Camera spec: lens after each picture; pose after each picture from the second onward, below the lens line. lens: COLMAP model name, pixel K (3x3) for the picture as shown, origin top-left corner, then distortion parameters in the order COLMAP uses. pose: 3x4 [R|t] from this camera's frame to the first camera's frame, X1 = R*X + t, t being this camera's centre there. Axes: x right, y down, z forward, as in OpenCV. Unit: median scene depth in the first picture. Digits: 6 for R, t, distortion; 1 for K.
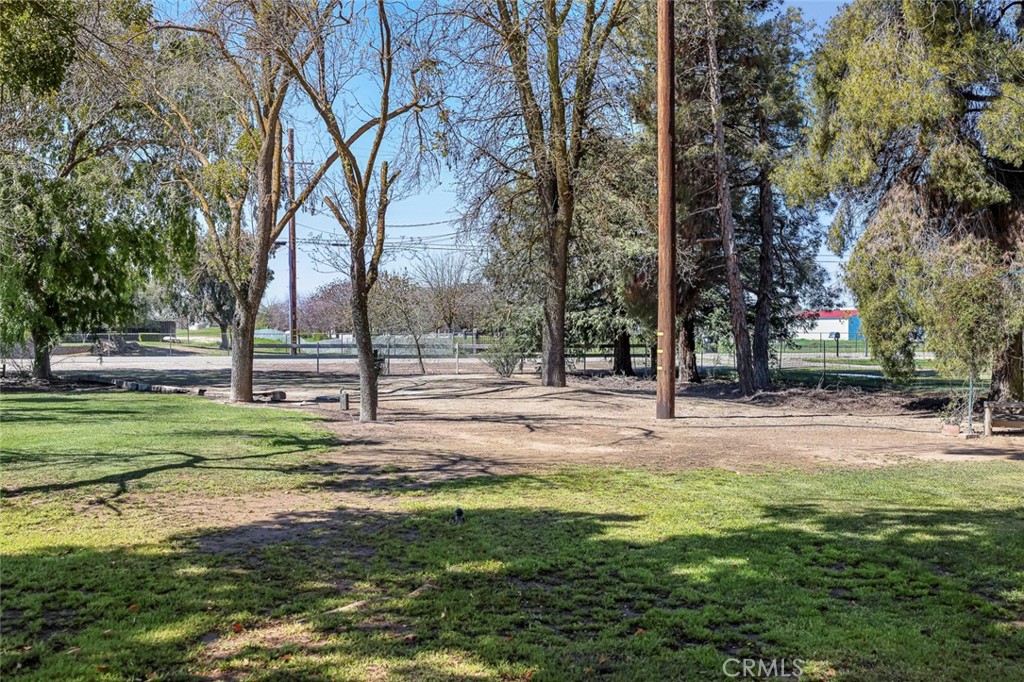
lens RADIAL K [[1030.5, 0, 512.8], [0, 1030.5, 339.8], [0, 0, 1]] dist [0.004376, 0.000000]
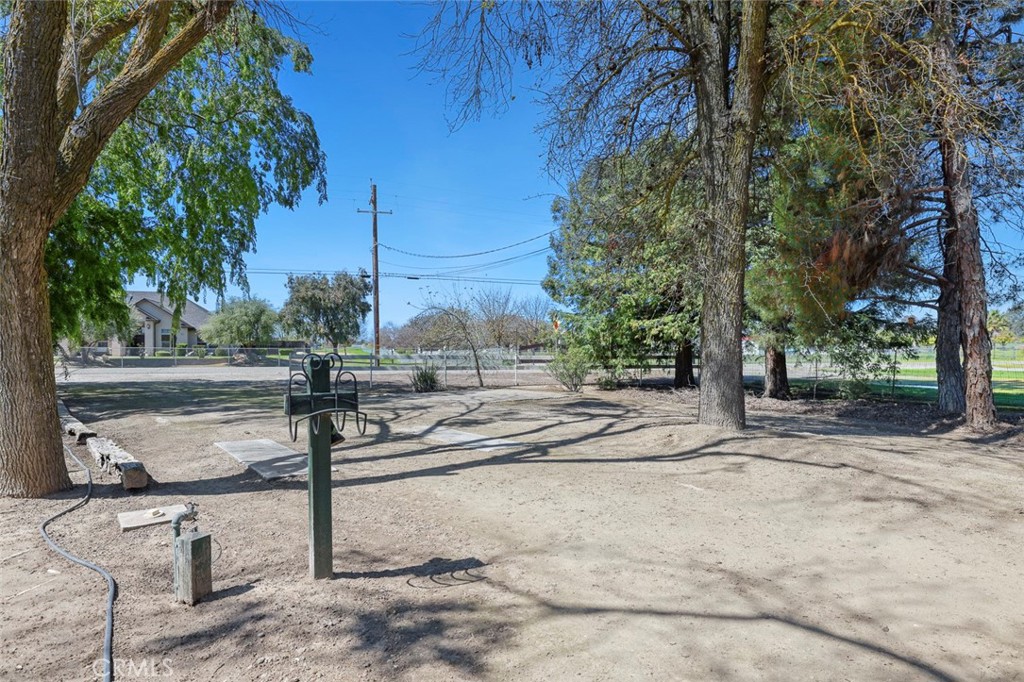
lens RADIAL K [[592.8, 0, 511.0], [0, 592.8, 343.2], [0, 0, 1]] dist [-0.000670, 0.000002]
pose [[0.999537, -0.000596, -0.030427, -0.039974], [-0.000041, 0.999781, -0.020942, 0.004294], [0.030433, 0.020933, 0.999318, 0.422970]]
